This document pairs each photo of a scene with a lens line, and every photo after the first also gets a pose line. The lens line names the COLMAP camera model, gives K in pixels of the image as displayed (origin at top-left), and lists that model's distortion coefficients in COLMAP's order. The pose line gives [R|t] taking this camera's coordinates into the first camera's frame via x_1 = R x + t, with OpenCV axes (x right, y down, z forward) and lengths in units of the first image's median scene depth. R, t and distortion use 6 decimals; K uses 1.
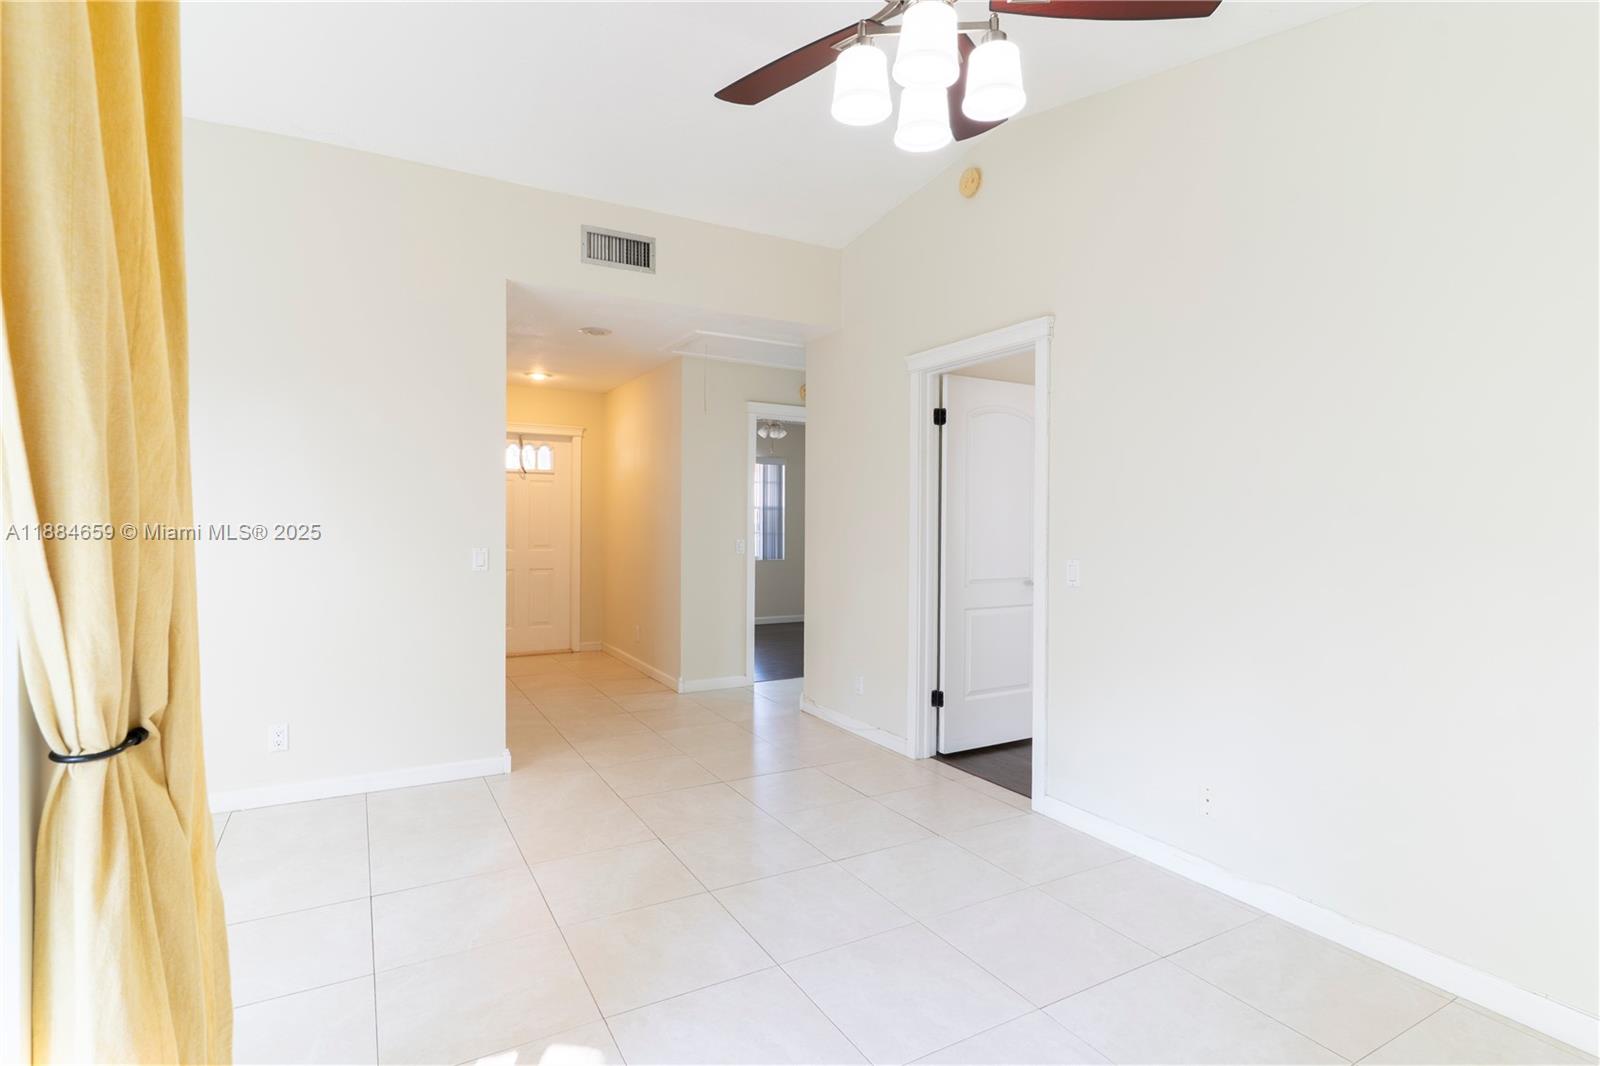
lens RADIAL K [[798.6, 0, 800.3], [0, 798.6, 524.7], [0, 0, 1]] dist [0.012846, 0.000084]
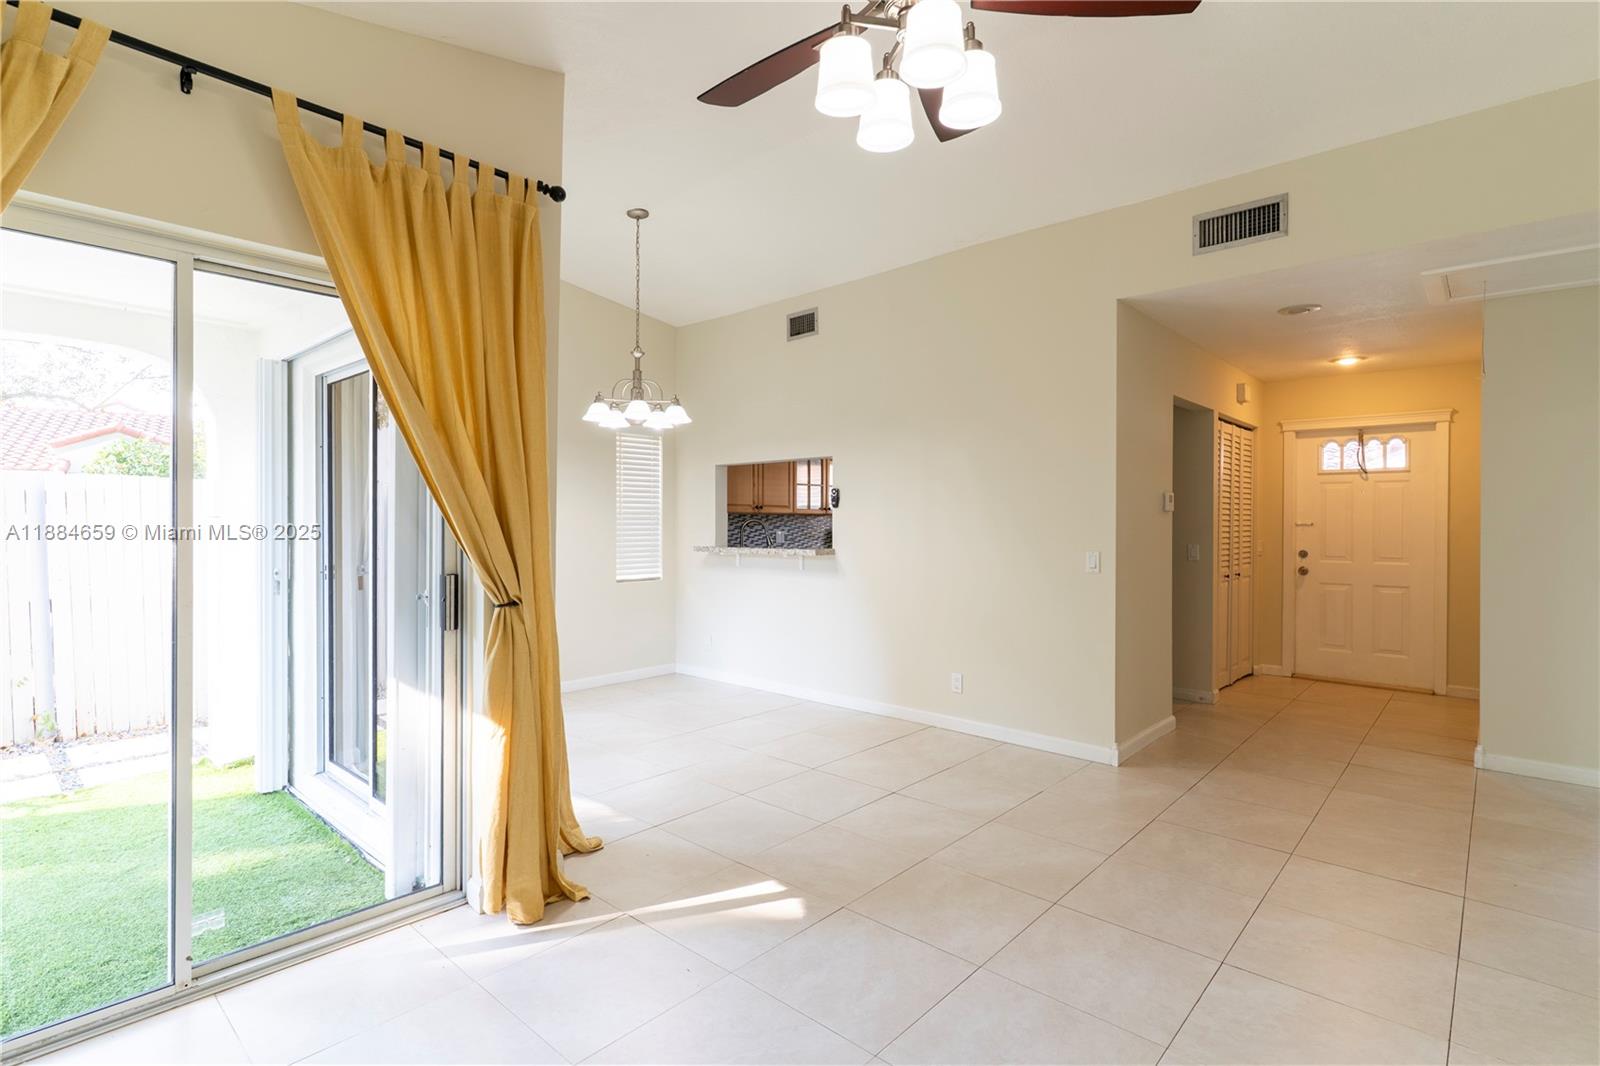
lens RADIAL K [[798.6, 0, 798.8], [0, 798.6, 525.8], [0, 0, 1]] dist [0.012846, 0.000084]
pose [[0.330029, 0.003708, -0.943964, 0.267244], [-0.011993, 0.999928, -0.000266, -0.000289], [0.943895, 0.011409, 0.330050, 0.139811]]
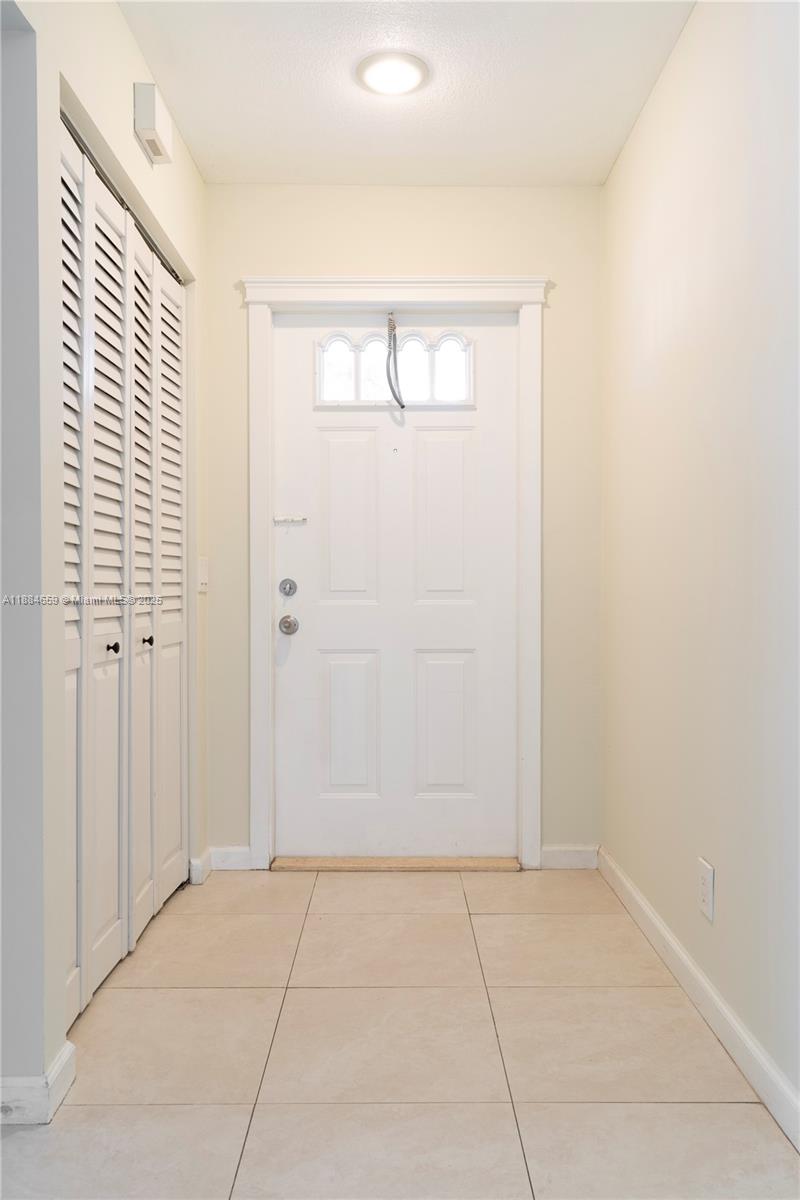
lens RADIAL K [[835.3, 0, 394.8], [0, 835.3, 594.5], [0, 0, 1]] dist [-0.035905, -0.000329]
pose [[0.873286, -0.003849, -0.487193, -0.144853], [0.001944, 0.999988, -0.004415, 0.029746], [0.487205, 0.002909, 0.873283, 0.631456]]
